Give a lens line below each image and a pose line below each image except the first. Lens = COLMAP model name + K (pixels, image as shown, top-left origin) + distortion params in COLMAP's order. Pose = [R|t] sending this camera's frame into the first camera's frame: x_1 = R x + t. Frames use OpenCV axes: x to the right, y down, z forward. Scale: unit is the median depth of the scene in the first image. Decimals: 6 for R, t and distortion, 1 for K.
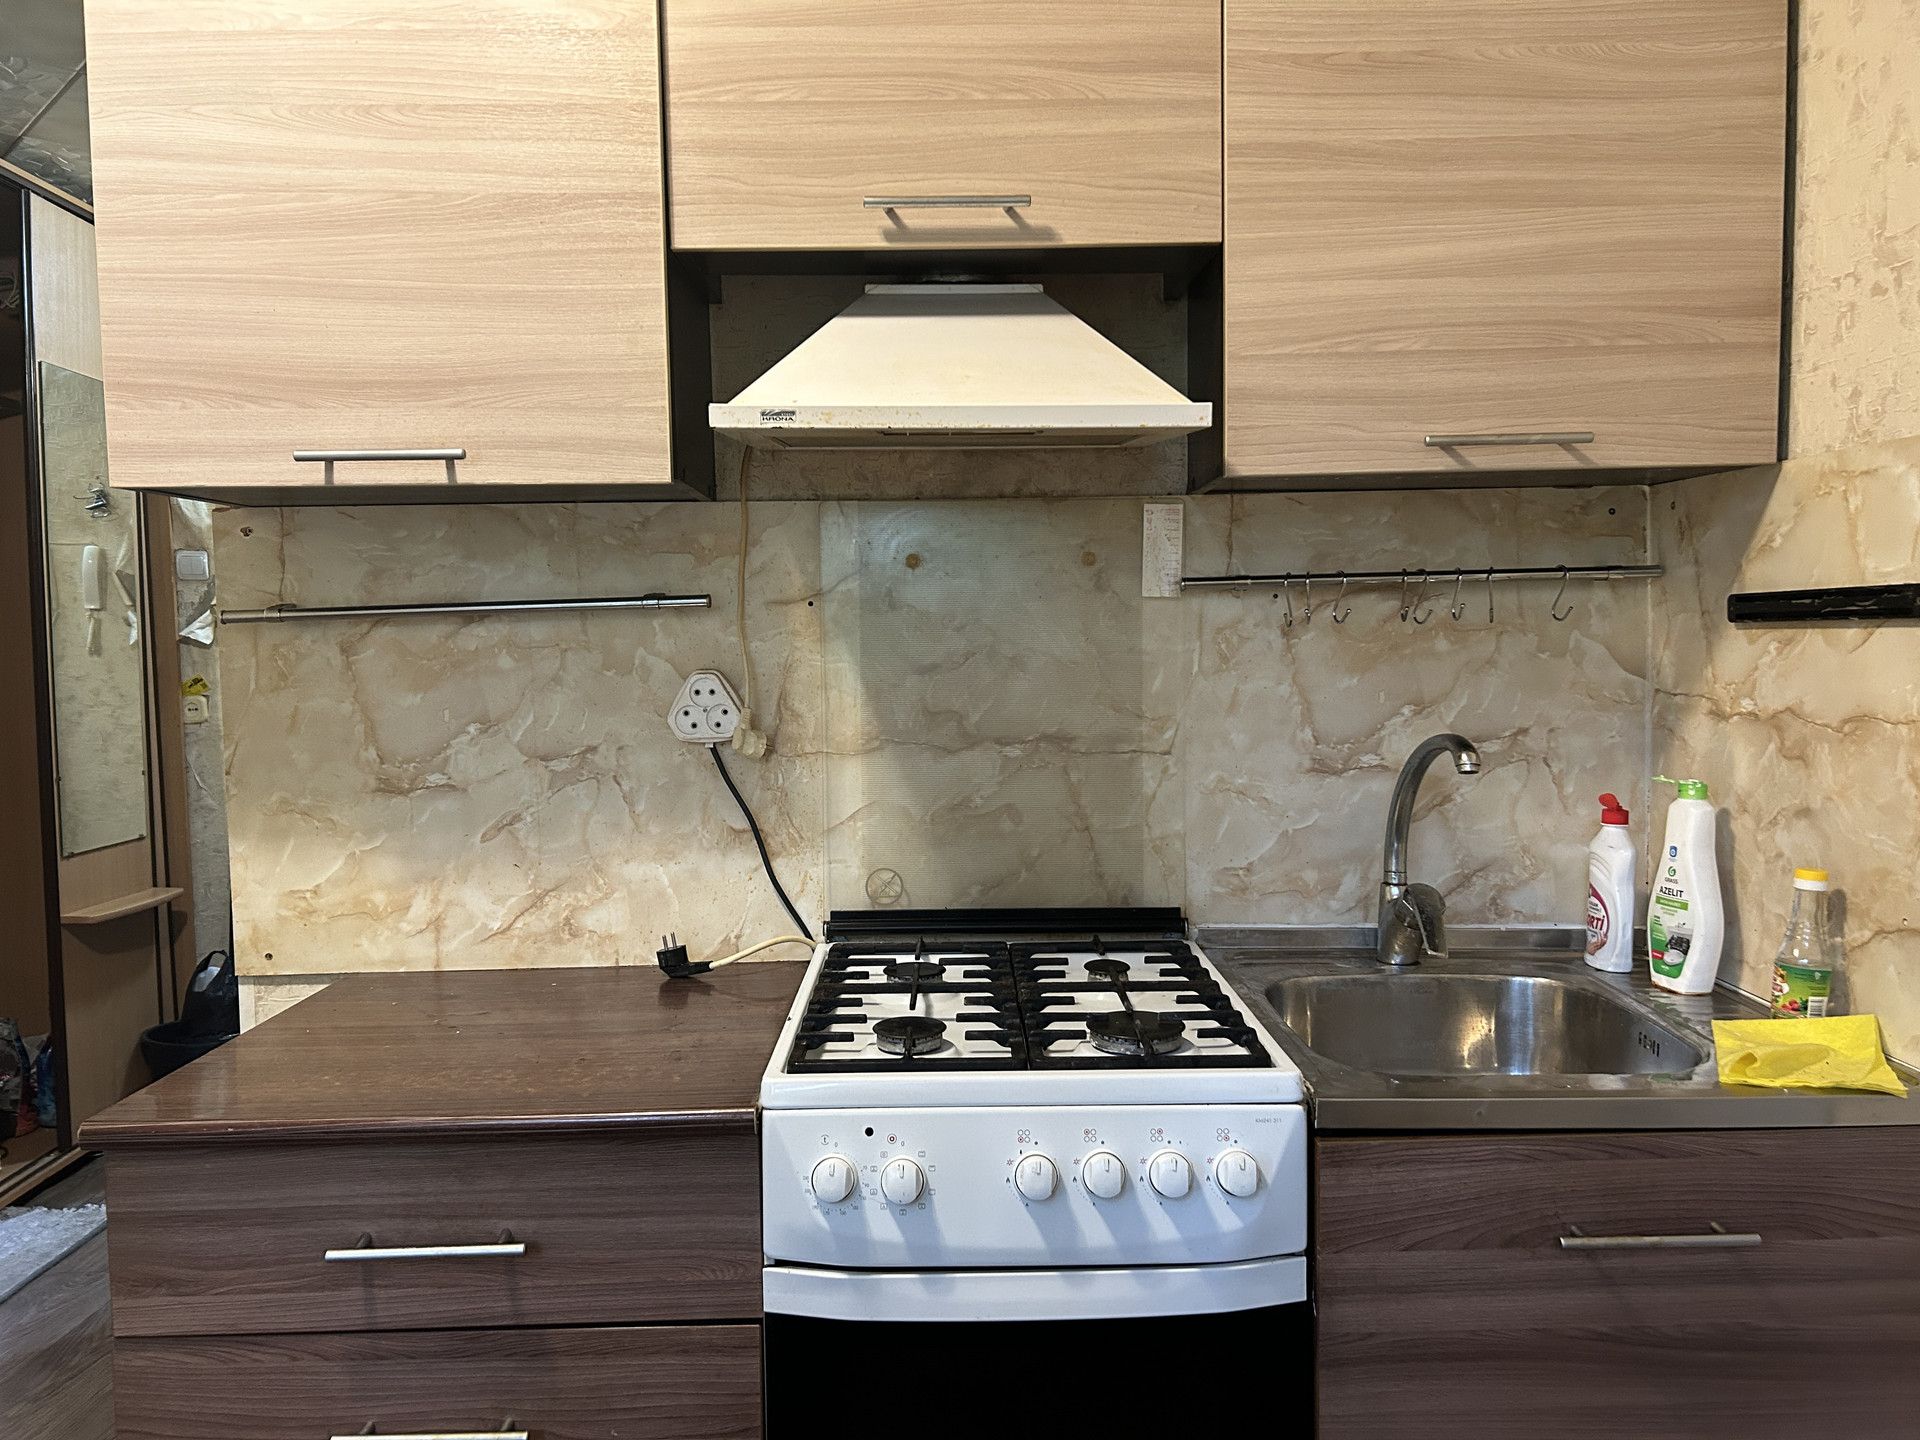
lens RADIAL K [[1461.6, 0, 969.1], [0, 1461.6, 727.8], [0, 0, 1]] dist [0.052231, -0.064267]
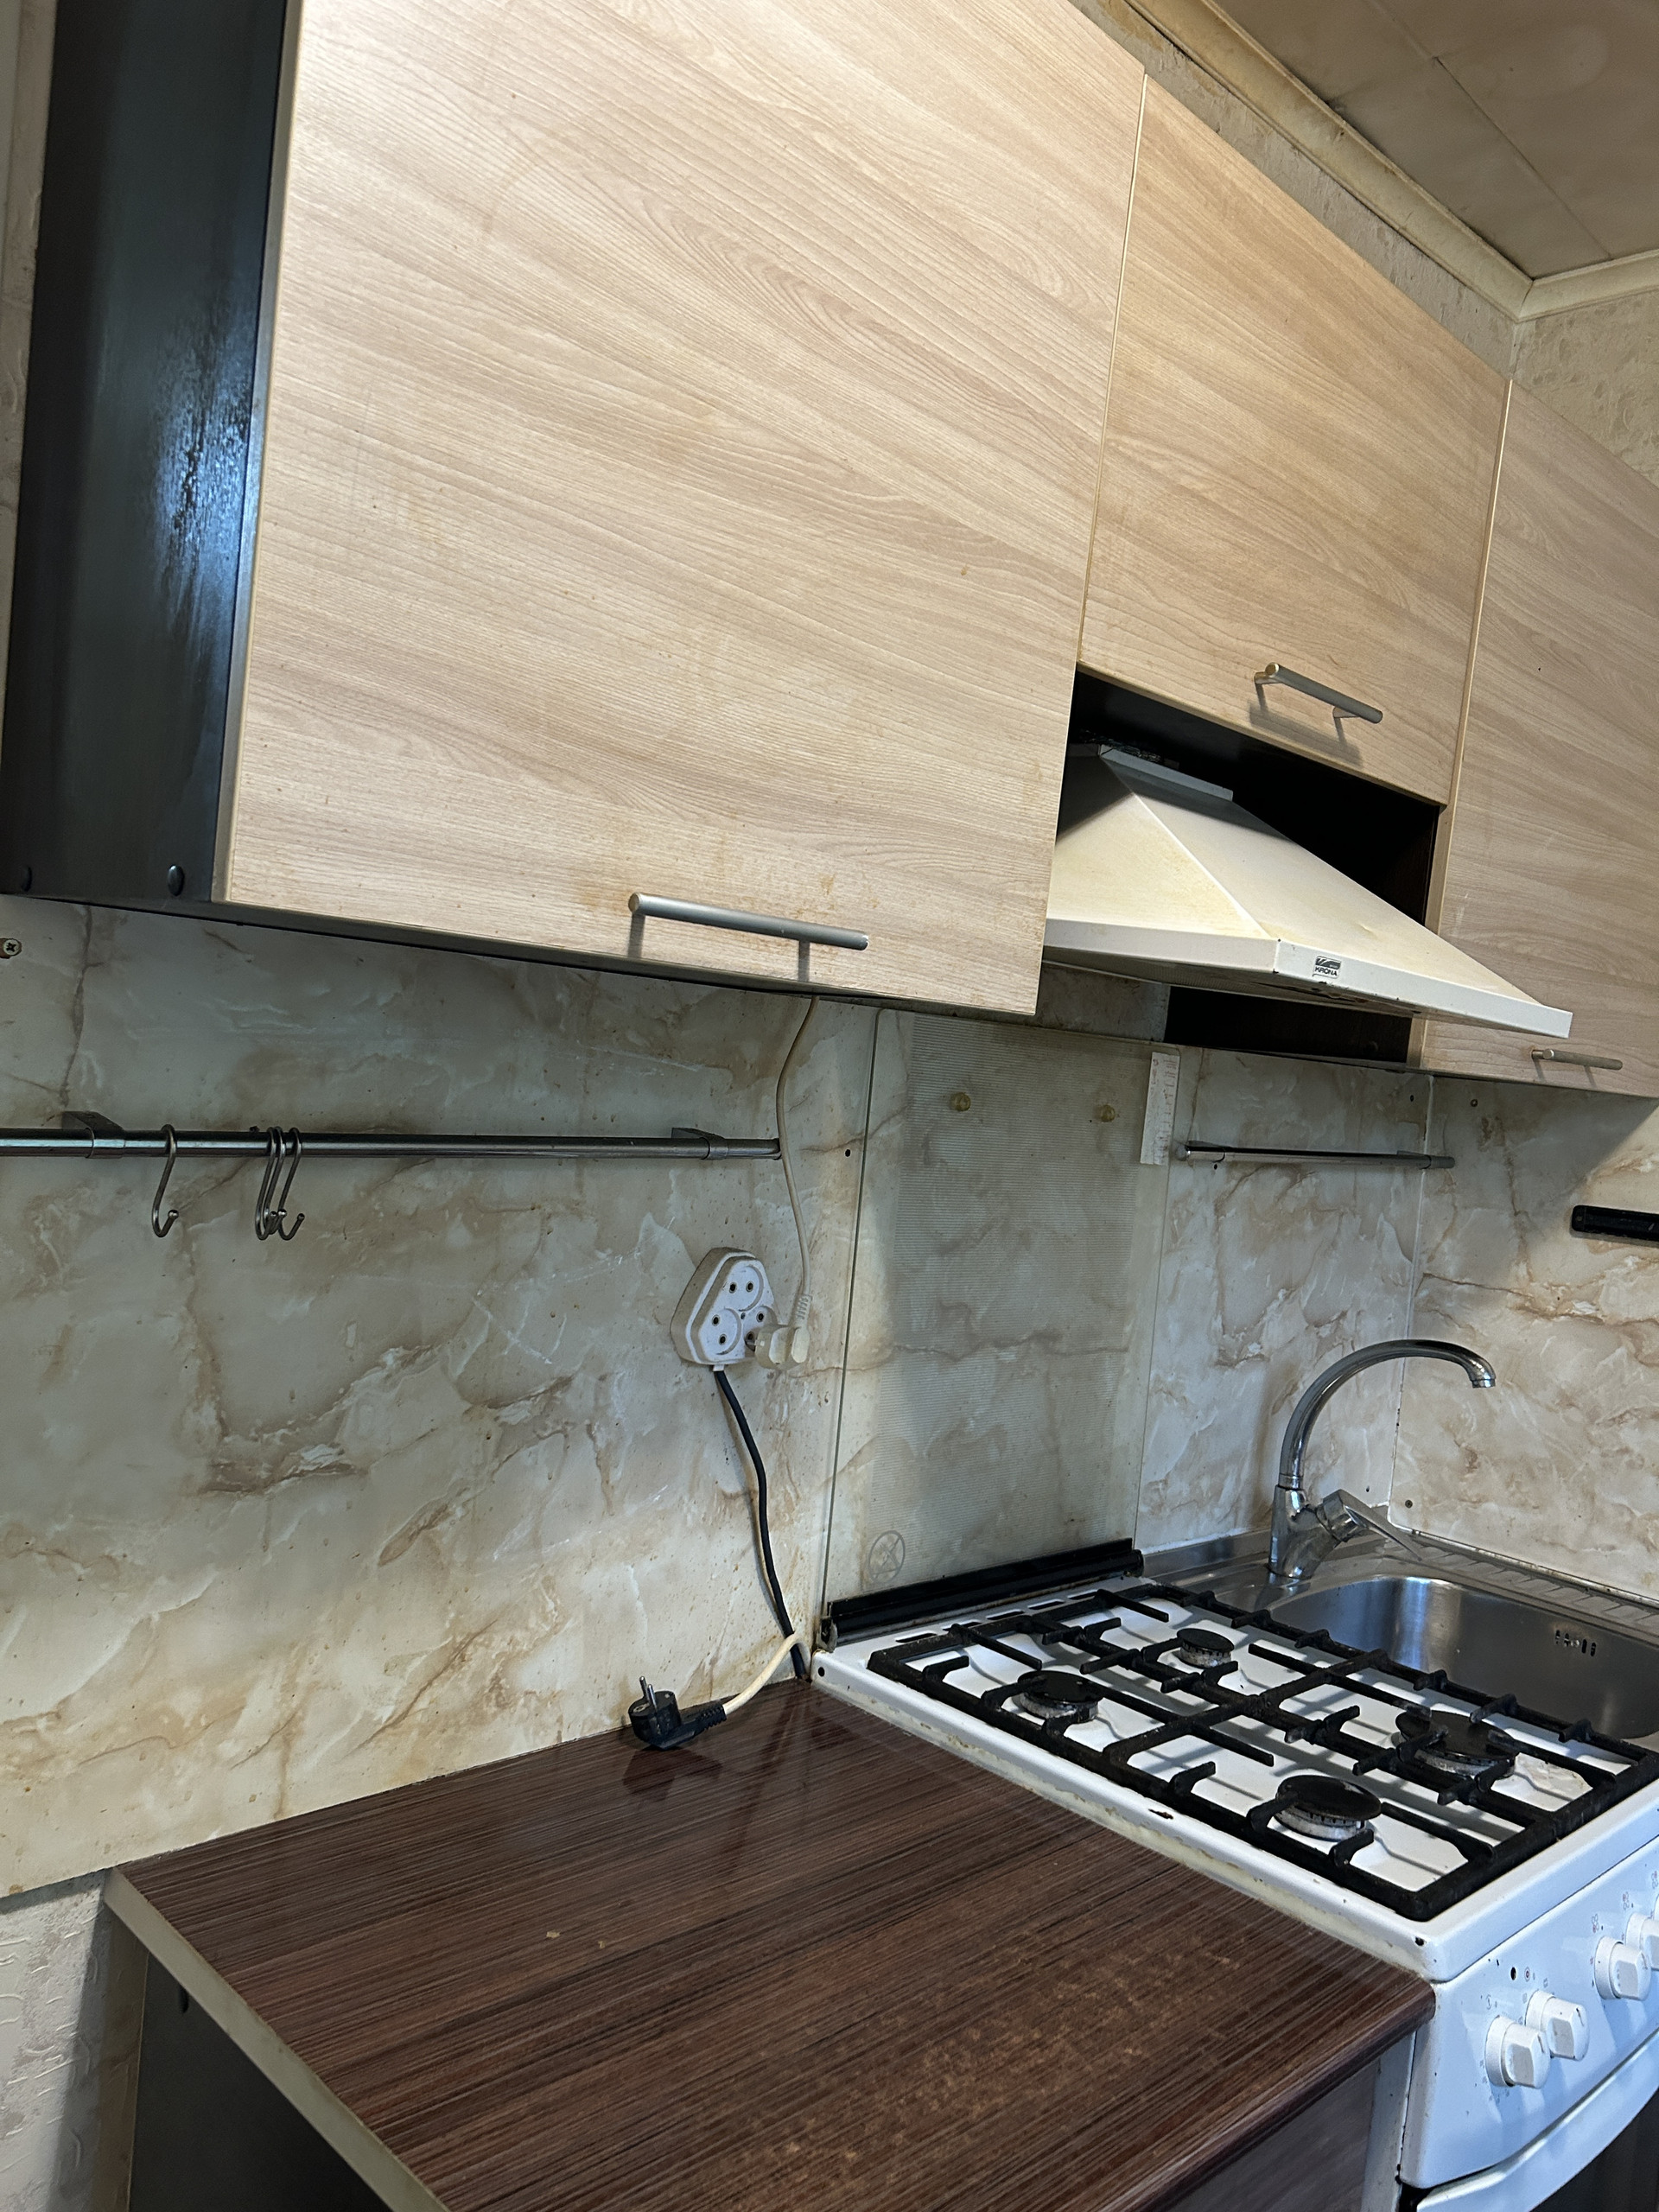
lens RADIAL K [[1683.9, 0, 833.2], [0, 1683.9, 1121.0], [0, 0, 1]] dist [0.052231, -0.064267]
pose [[0.715322, 0.057283, 0.696443, -0.665263], [-0.060753, 0.997959, -0.019684, -0.084702], [-0.696149, -0.028231, 0.717342, 0.443395]]
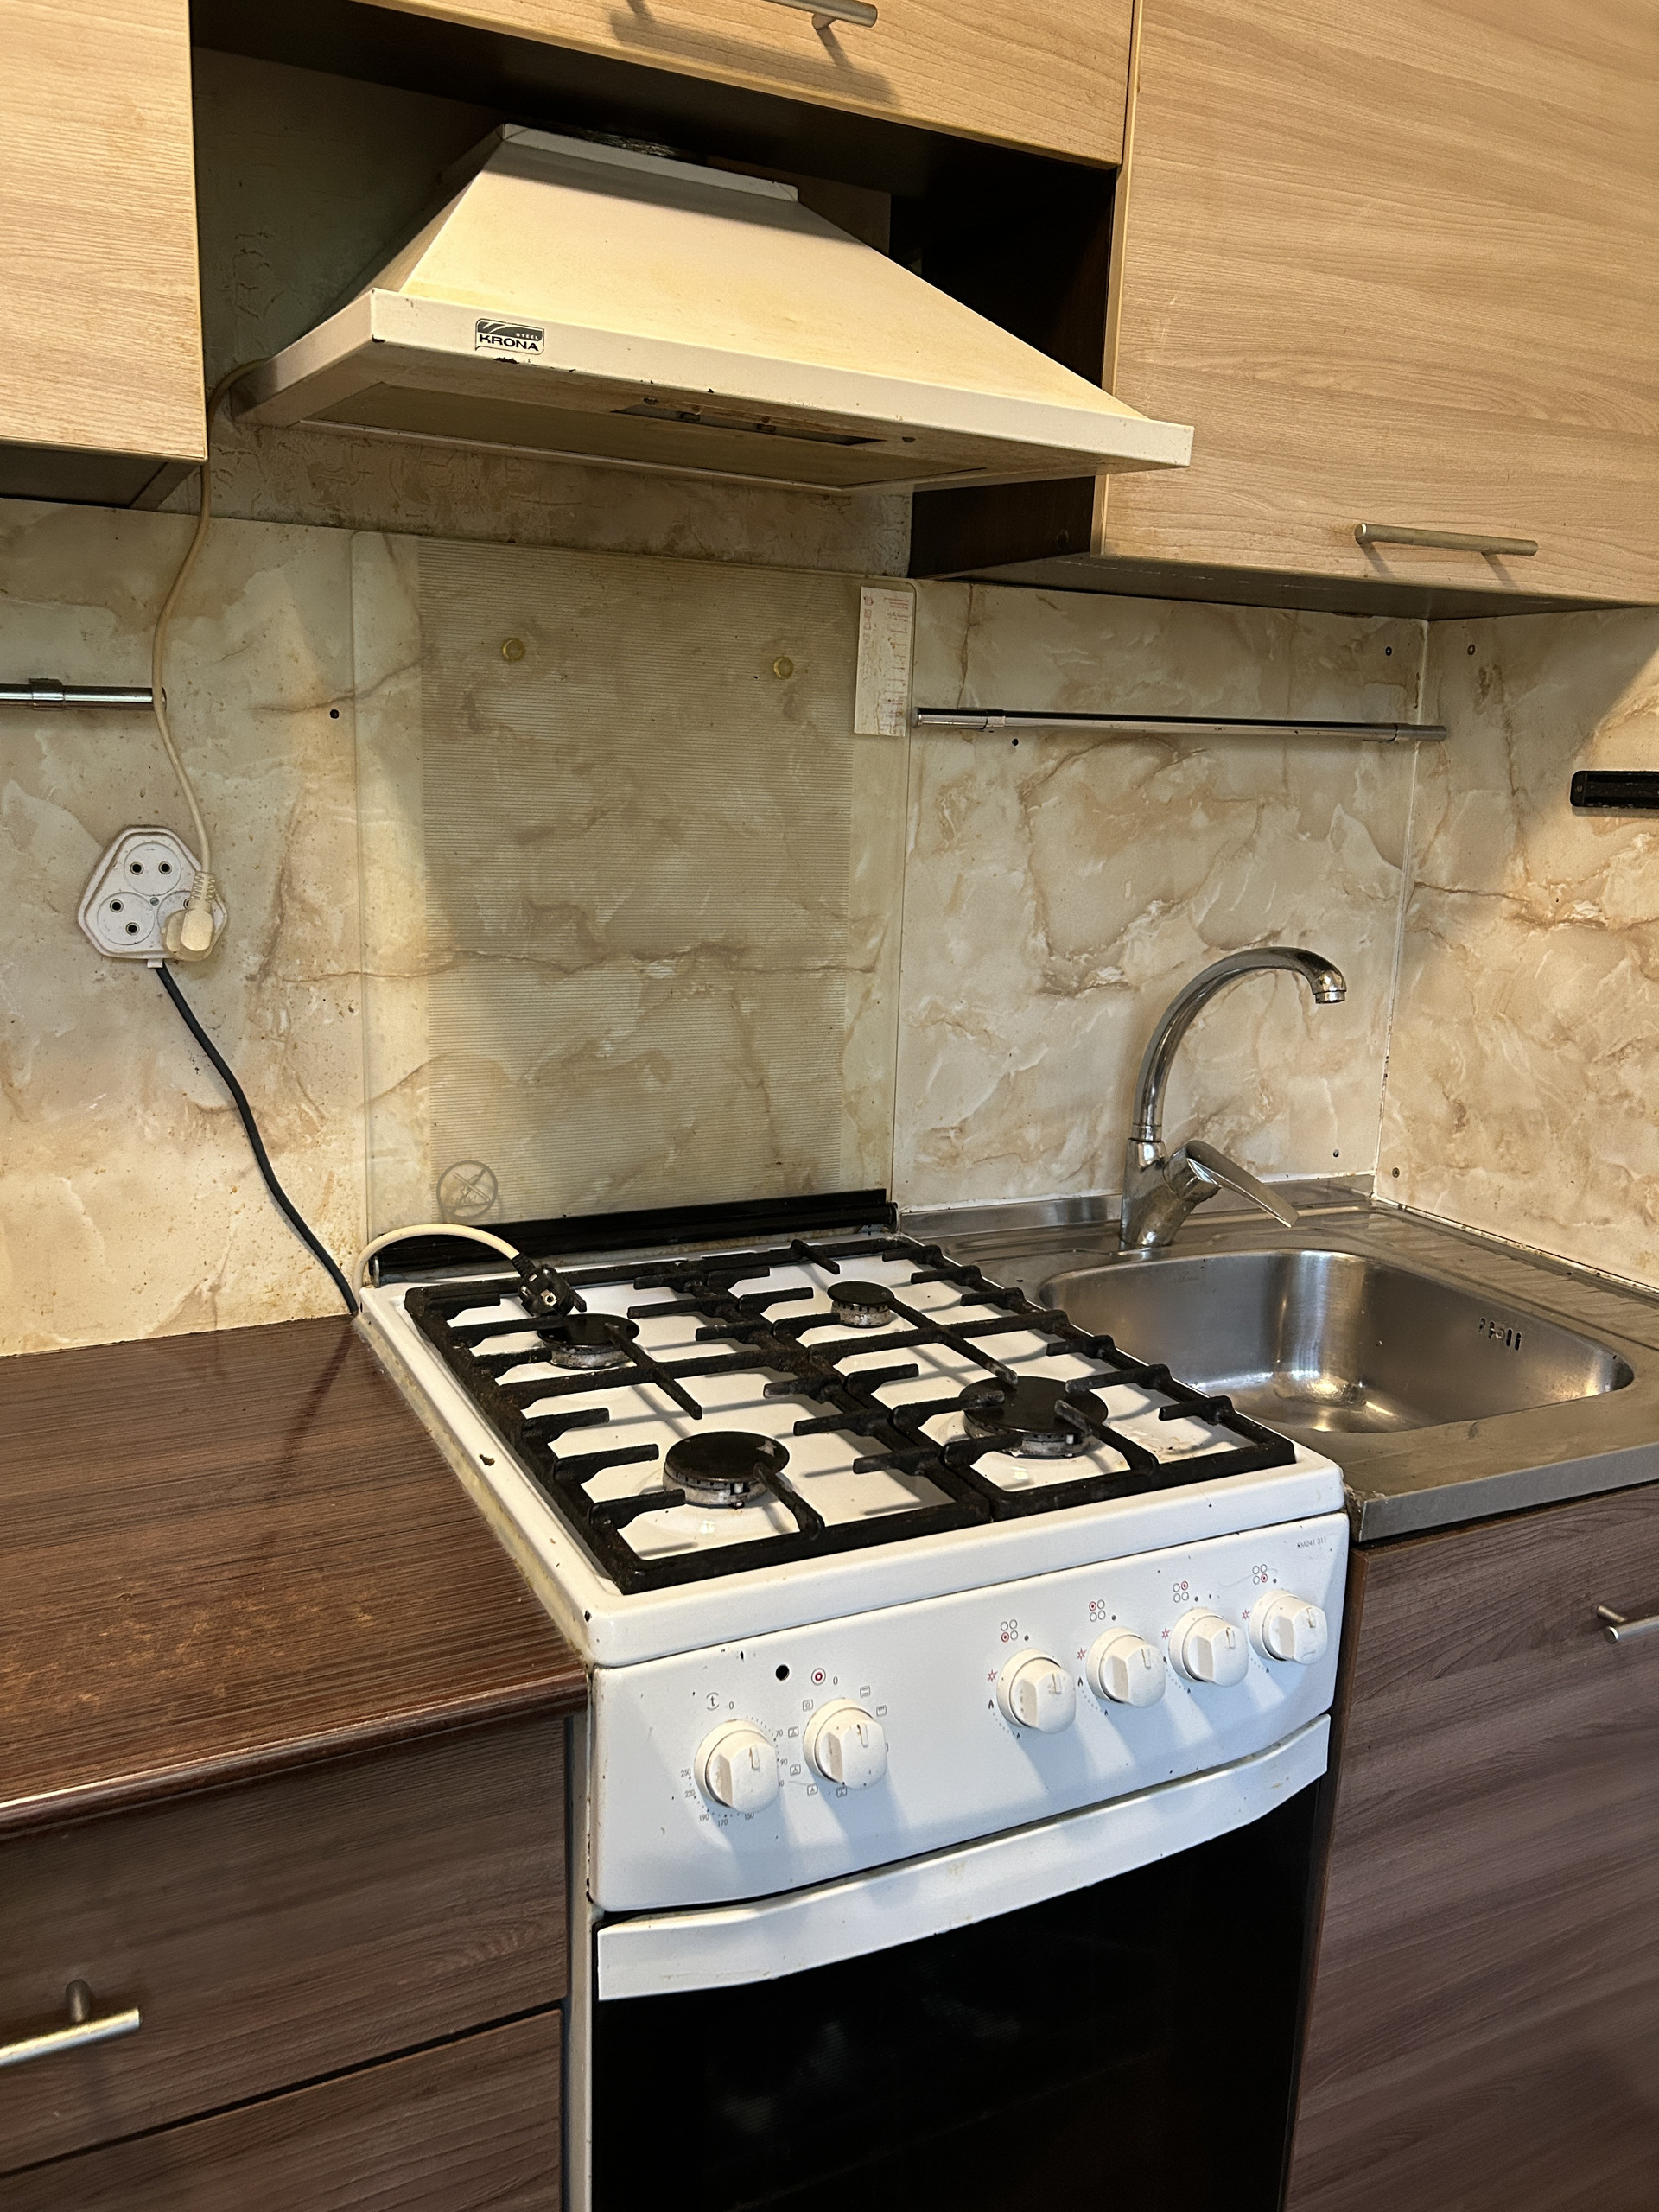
lens RADIAL K [[1683.9, 0, 838.1], [0, 1683.9, 1130.6], [0, 0, 1]] dist [0.052231, -0.064267]
pose [[0.897351, -0.052246, 0.438215, -0.232332], [-0.014906, 0.988813, 0.148416, -0.025209], [-0.441066, -0.139713, 0.886533, 0.300315]]
